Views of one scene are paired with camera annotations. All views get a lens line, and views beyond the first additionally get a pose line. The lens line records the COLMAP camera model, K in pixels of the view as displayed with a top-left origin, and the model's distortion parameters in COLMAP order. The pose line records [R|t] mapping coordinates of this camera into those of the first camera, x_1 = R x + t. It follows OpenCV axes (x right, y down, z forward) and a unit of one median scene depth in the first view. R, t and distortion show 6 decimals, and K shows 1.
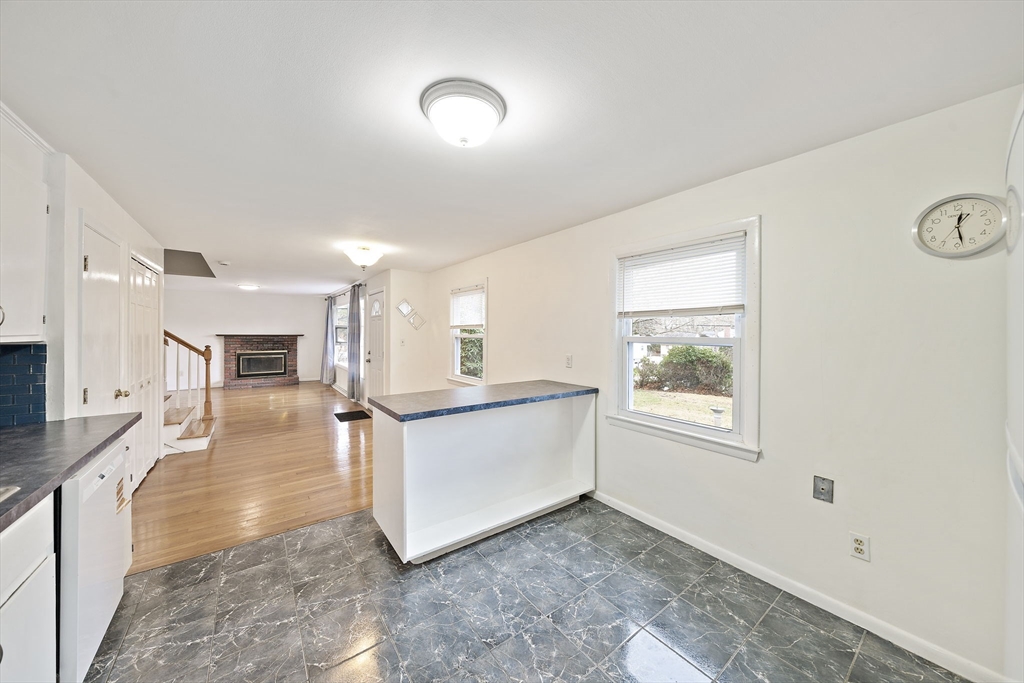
lens RADIAL K [[357.5, 0, 513.4], [0, 357.5, 331.9], [0, 0, 1]] dist [-0.001635, -0.000097]
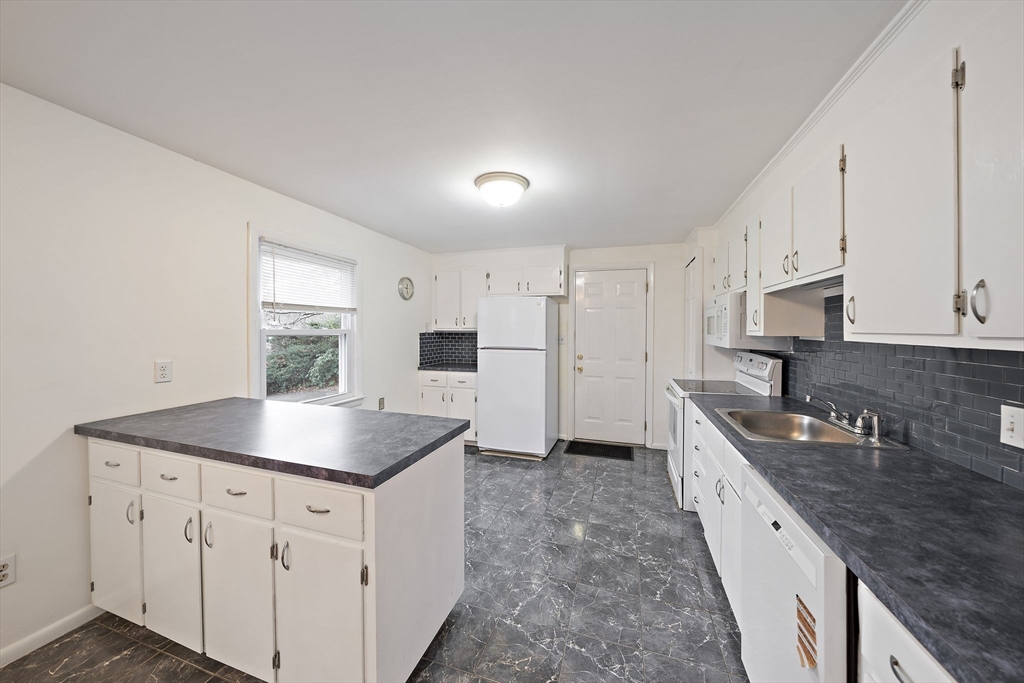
lens RADIAL K [[357.5, 0, 513.4], [0, 357.5, 331.9], [0, 0, 1]] dist [-0.001635, -0.000097]
pose [[-0.592777, -0.013477, 0.805254, -1.066938], [-0.013789, 0.999883, 0.006583, 0.006467], [-0.805249, -0.007201, -0.592893, 1.413929]]
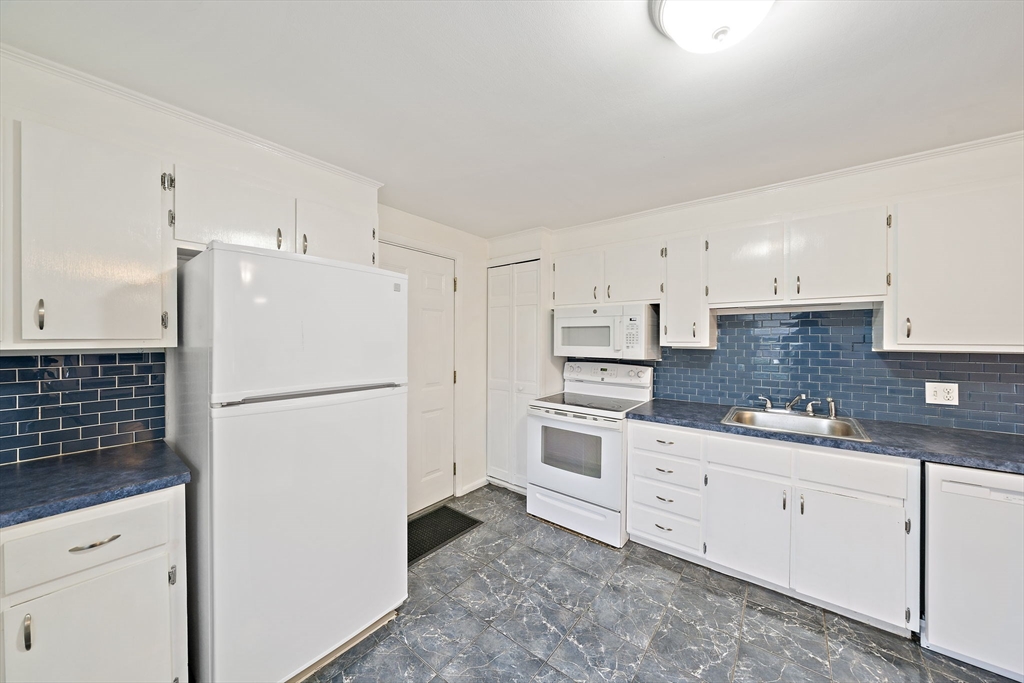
lens RADIAL K [[354.3, 0, 515.3], [0, 354.3, 339.4], [0, 0, 1]] dist [-0.005702, -0.000089]
pose [[-0.963183, -0.005016, -0.268798, 0.271083], [-0.002984, 0.999964, -0.007966, 0.003000], [0.268829, -0.006871, -0.963164, 1.125329]]
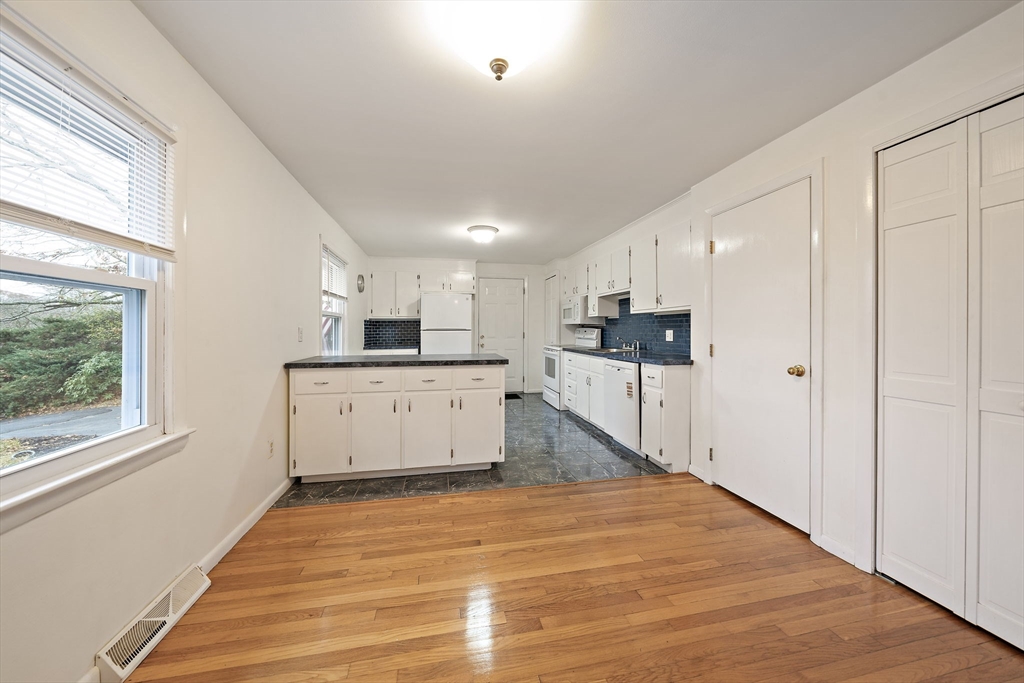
lens RADIAL K [[357.5, 0, 513.4], [0, 357.5, 331.9], [0, 0, 1]] dist [-0.001635, -0.000097]
pose [[-0.909515, -0.002534, 0.415664, -1.123859], [-0.001718, 0.999996, 0.002336, 0.115205], [-0.415668, 0.001411, -0.909515, 2.549646]]
